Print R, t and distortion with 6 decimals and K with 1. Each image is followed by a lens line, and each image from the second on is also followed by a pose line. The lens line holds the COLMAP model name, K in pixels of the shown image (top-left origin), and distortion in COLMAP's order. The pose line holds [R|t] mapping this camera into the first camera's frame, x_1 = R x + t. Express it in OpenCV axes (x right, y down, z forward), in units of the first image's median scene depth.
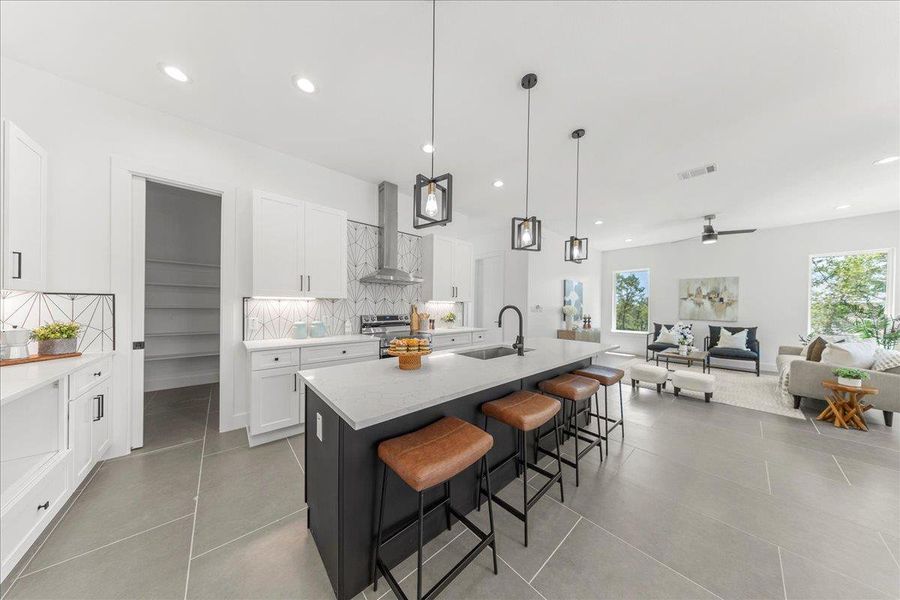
lens RADIAL K [[253.1, 0, 461.4], [0, 253.1, 309.2], [0, 0, 1]] dist [0.000404, 0.000007]
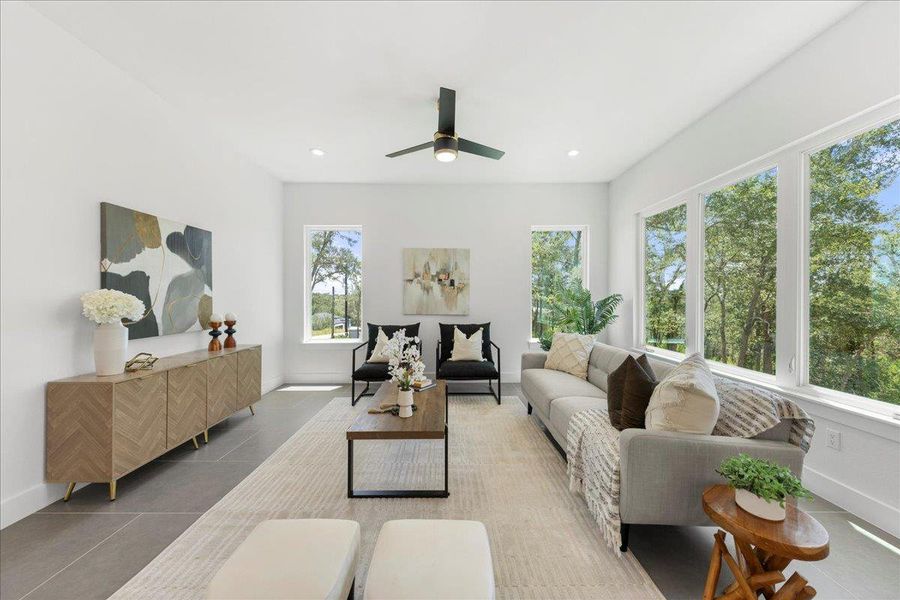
lens RADIAL K [[351.8, 0, 450.0], [0, 351.8, 300.0], [0, 0, 1]] dist [0.000932, 0.000116]
pose [[0.675483, -0.016649, 0.737187, 0.349979], [0.013121, 0.999858, 0.010559, -0.002443], [-0.737259, 0.002540, 0.675606, 0.388282]]
